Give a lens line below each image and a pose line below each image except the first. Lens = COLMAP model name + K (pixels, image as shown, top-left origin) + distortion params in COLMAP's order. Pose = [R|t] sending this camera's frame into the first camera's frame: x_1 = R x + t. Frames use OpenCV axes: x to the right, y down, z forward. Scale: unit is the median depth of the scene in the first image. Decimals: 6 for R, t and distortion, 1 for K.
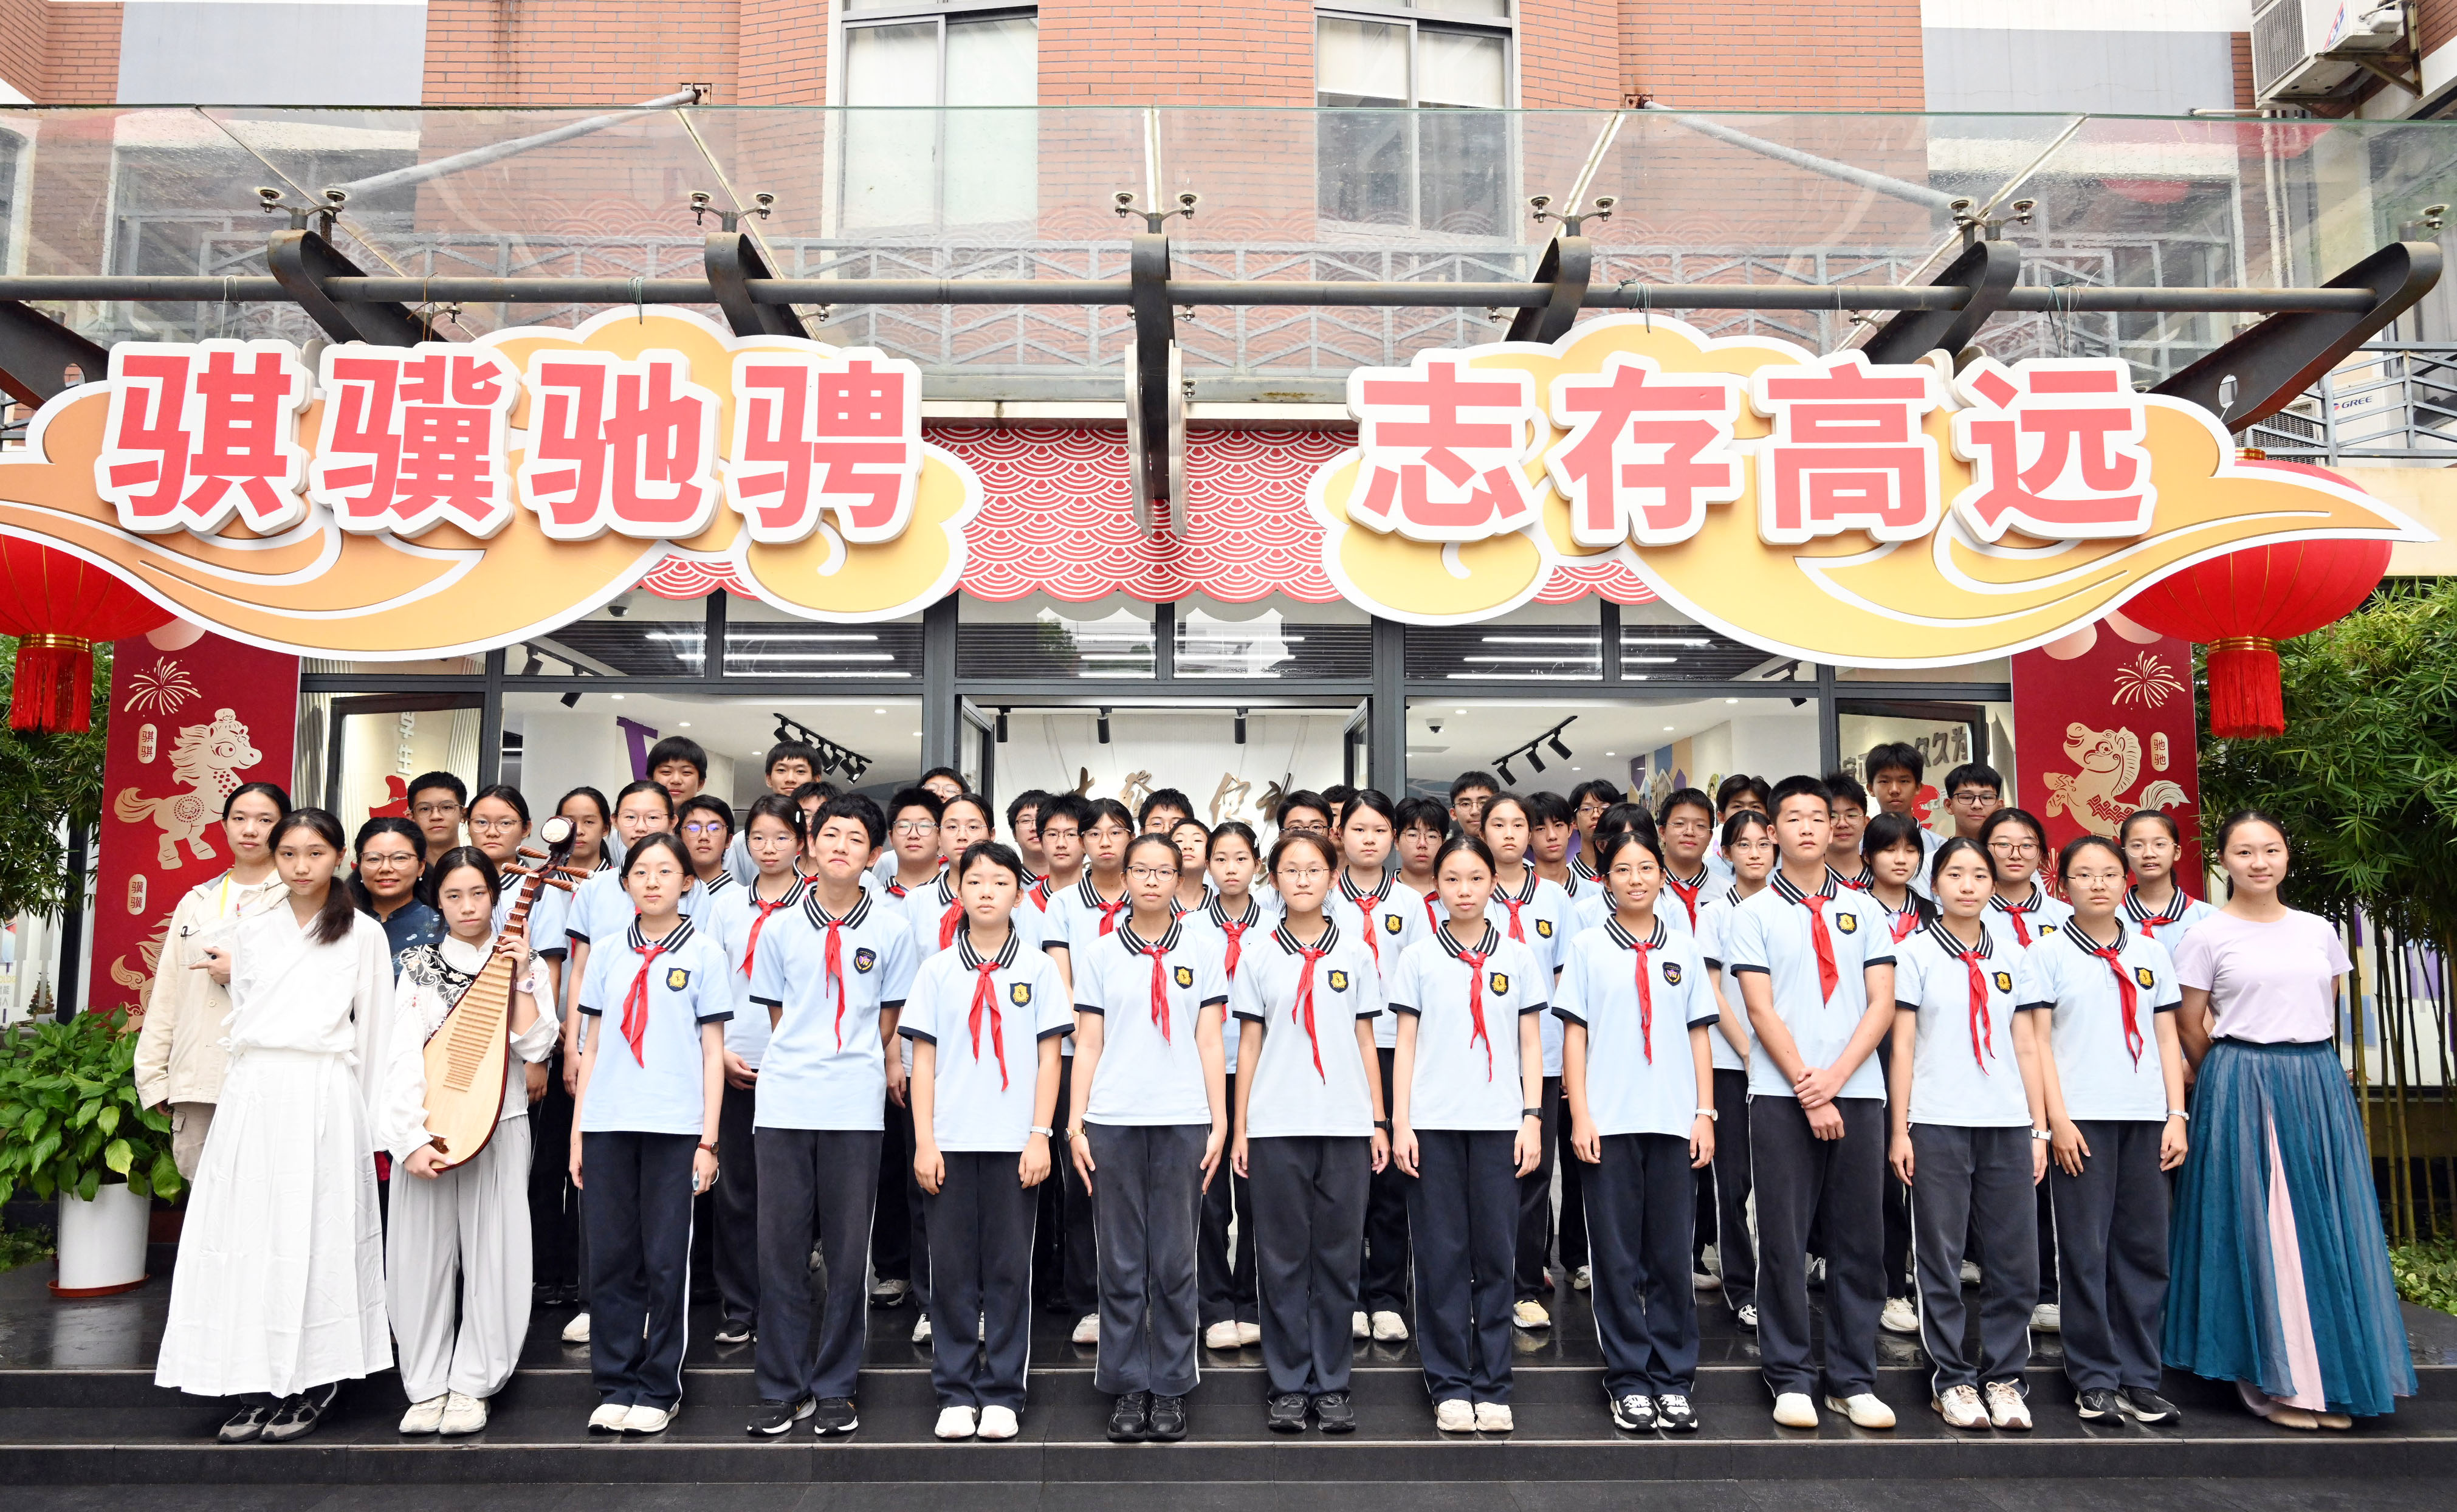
lens RADIAL K [[1678.3, 0, 1199.3], [0, 1678.3, 760.5], [0, 0, 1]] dist [-0.000681, -0.000041]
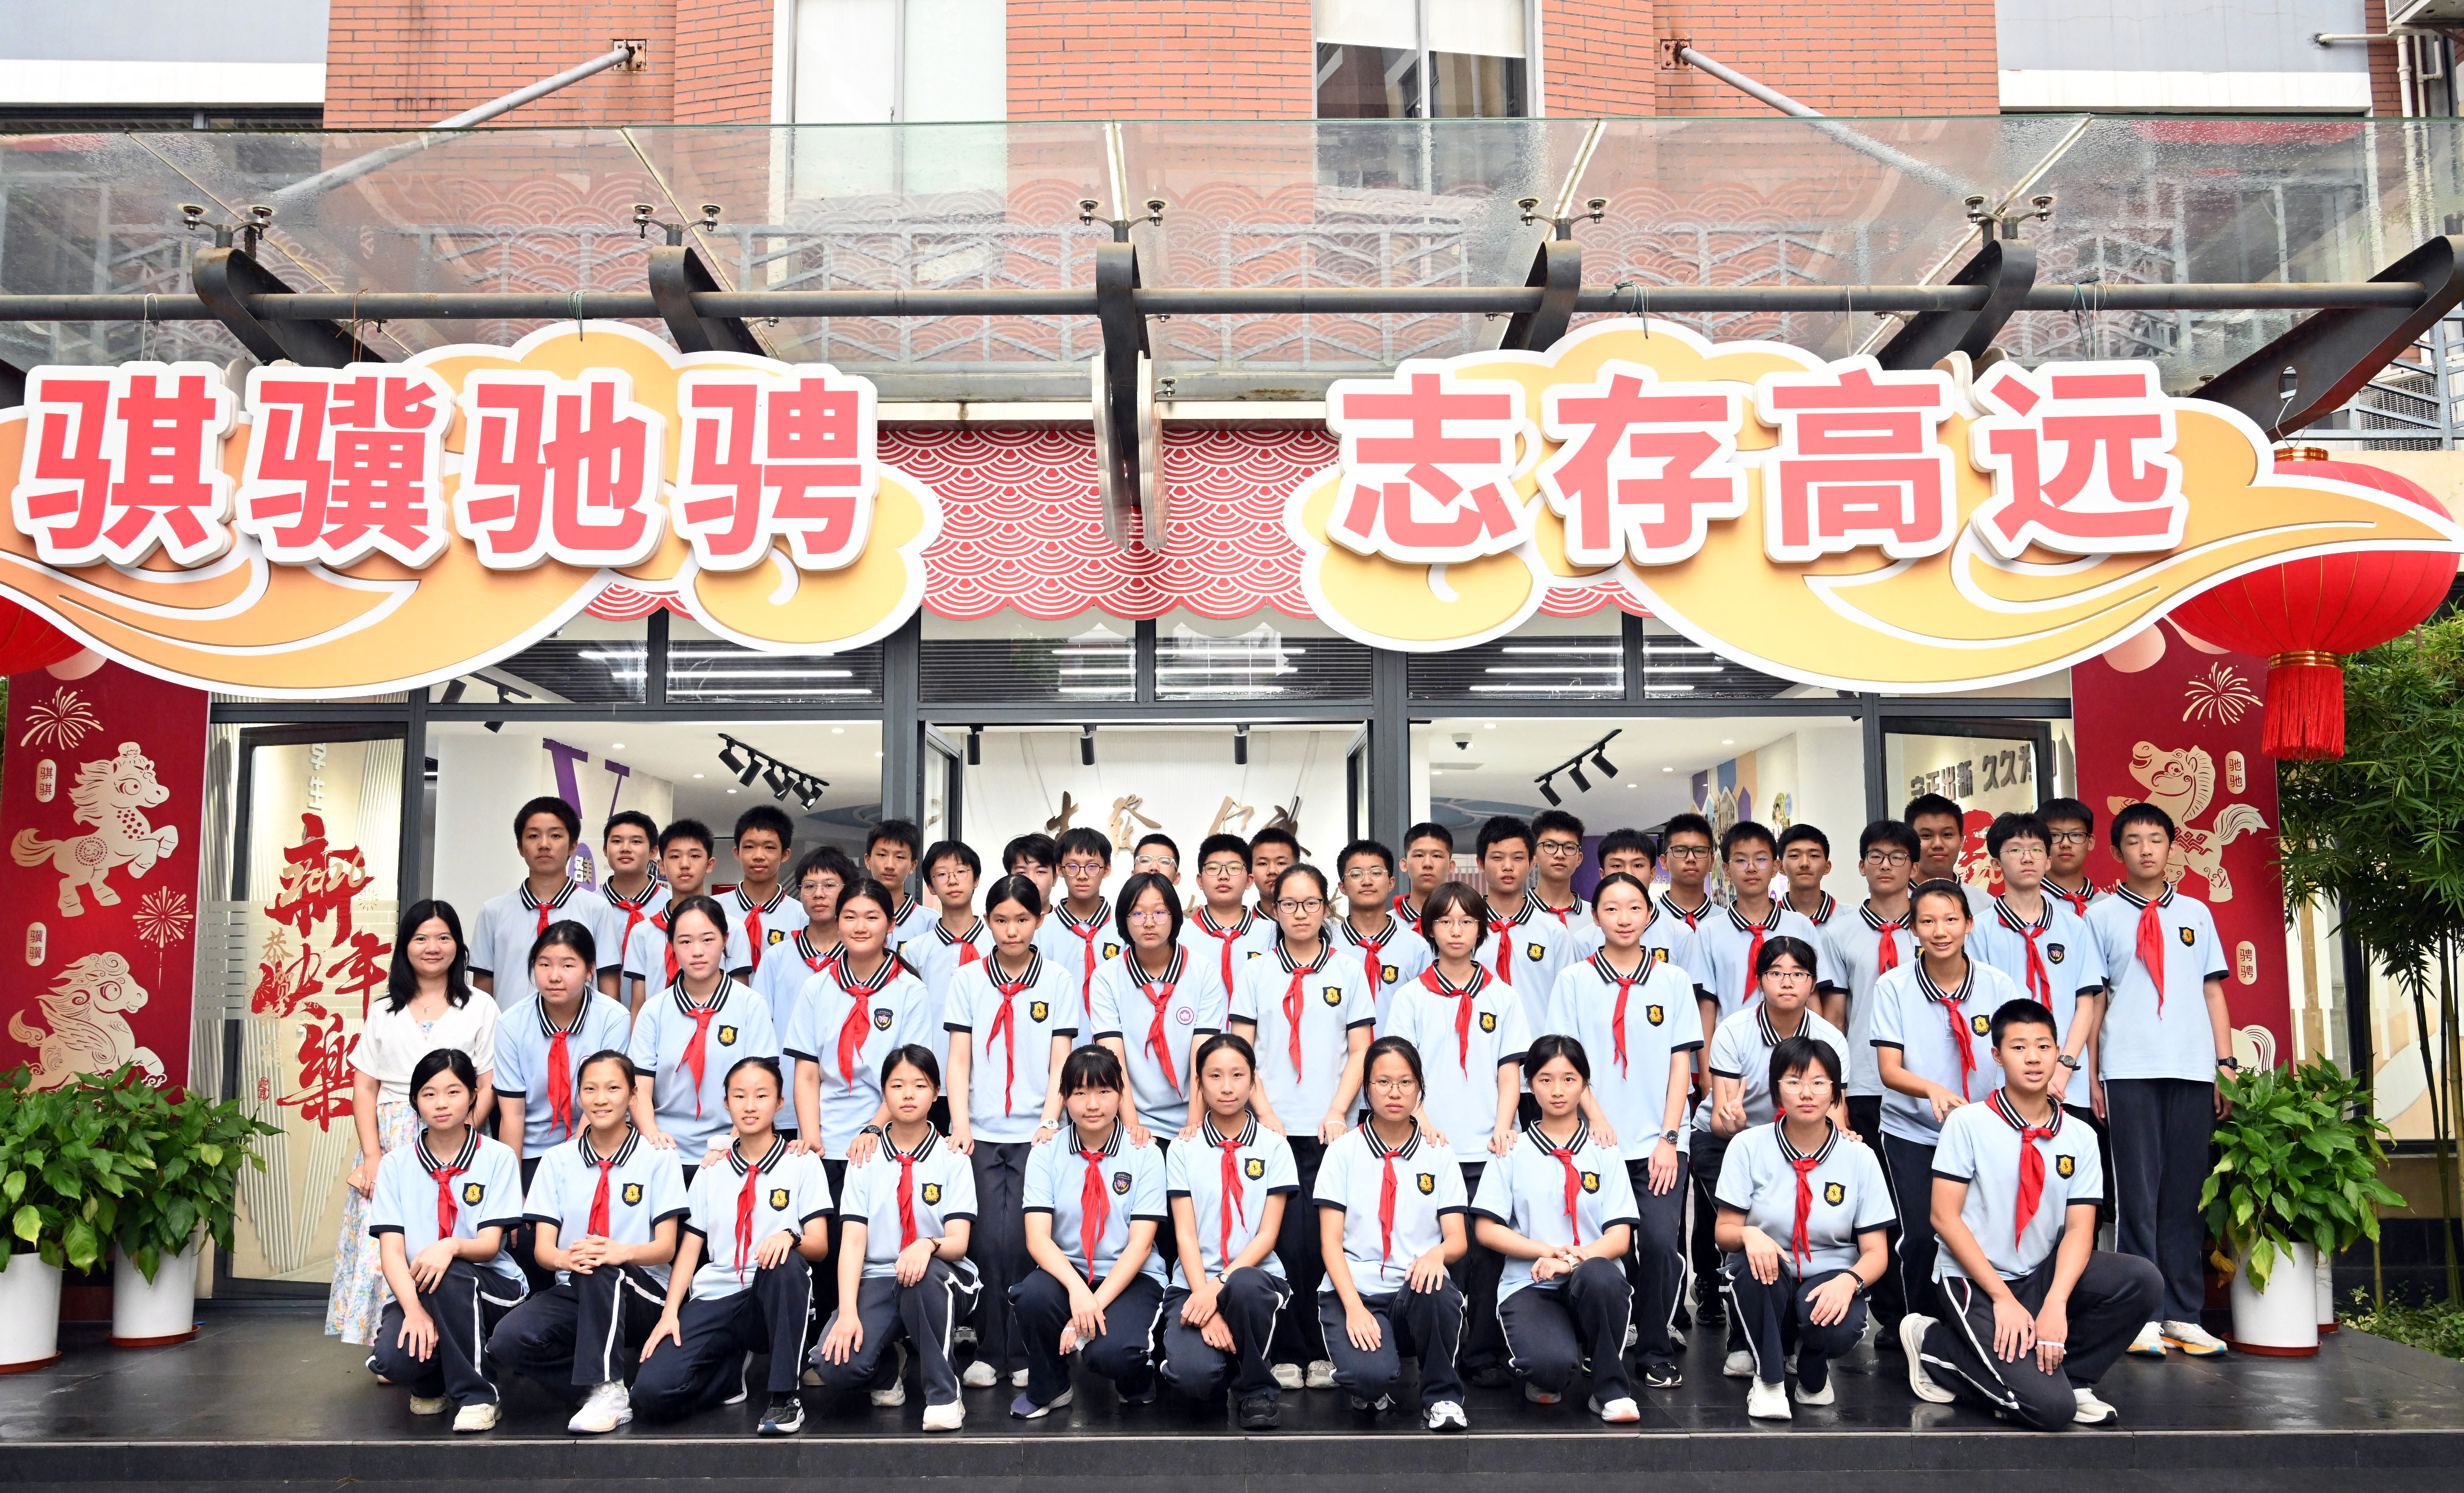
lens RADIAL K [[2000.5, 0, 1199.9], [0, 2000.5, 753.7], [0, 0, 1]] dist [-0.000563, -0.001671]
pose [[0.999923, -0.007728, -0.009734, 0.026103], [0.007654, 0.999941, -0.007702, -0.015218], [0.009793, 0.007627, 0.999923, -0.125377]]
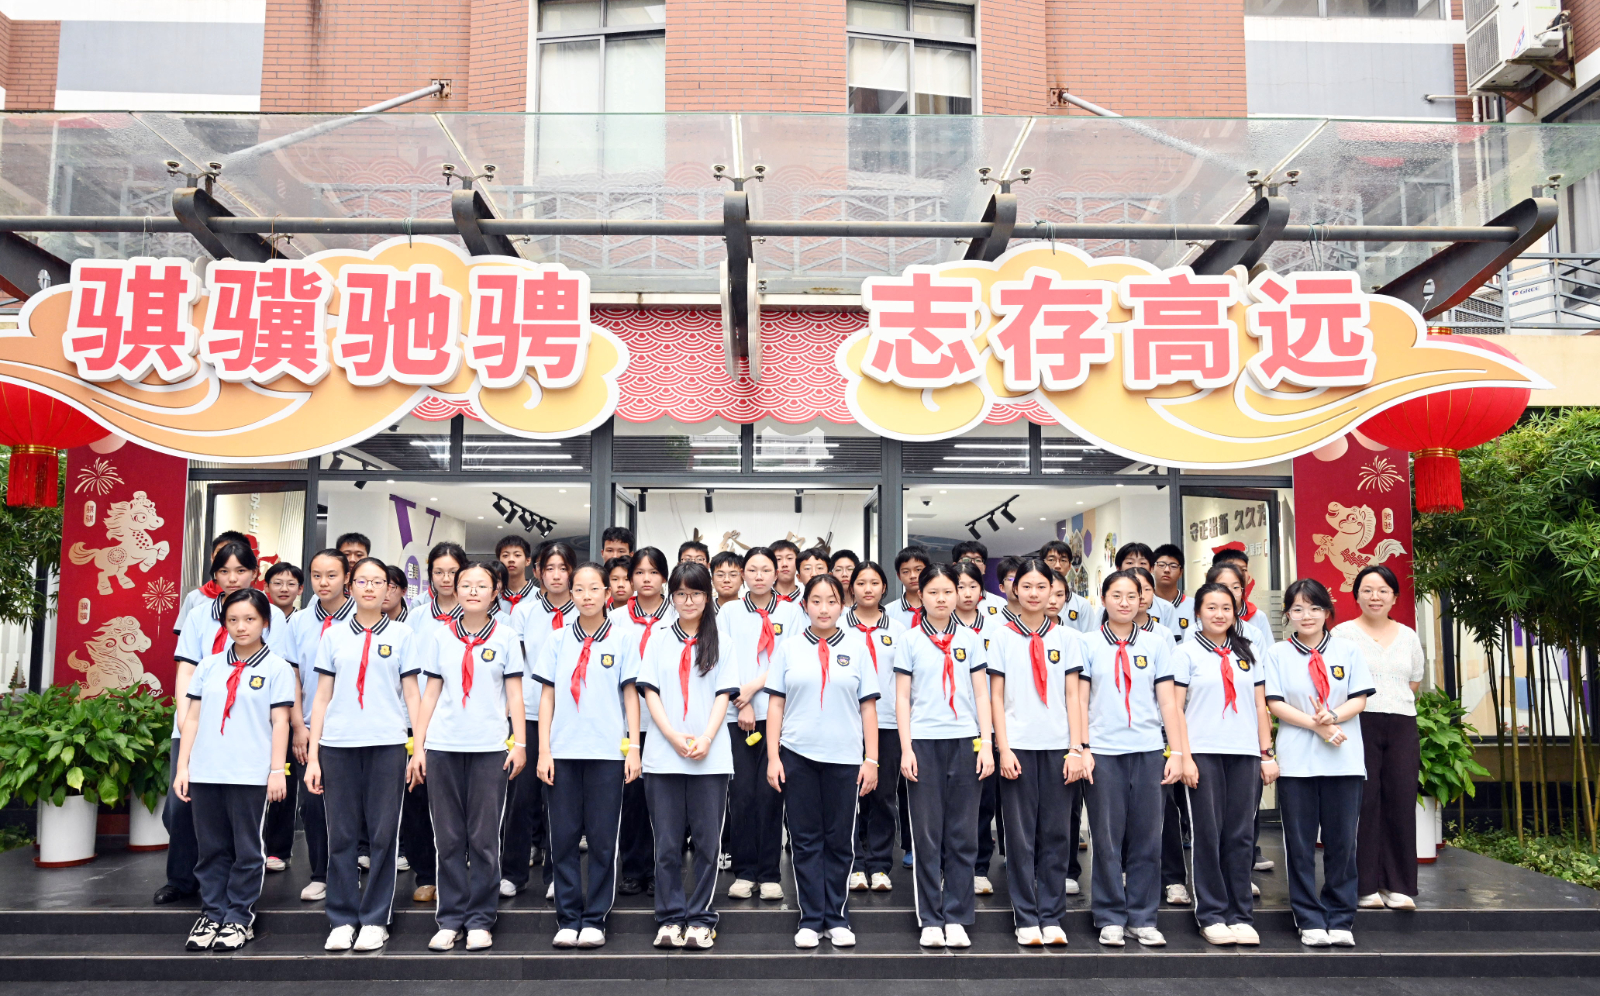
lens RADIAL K [[1130.6, 0, 779.9], [0, 1130.6, 535.6], [0, 0, 1]] dist [-0.002082, 0.000923]
pose [[0.999994, 0.001323, 0.003344, 0.008462], [-0.001369, 0.999907, 0.013577, -0.006344], [-0.003325, -0.013581, 0.999902, -0.058903]]
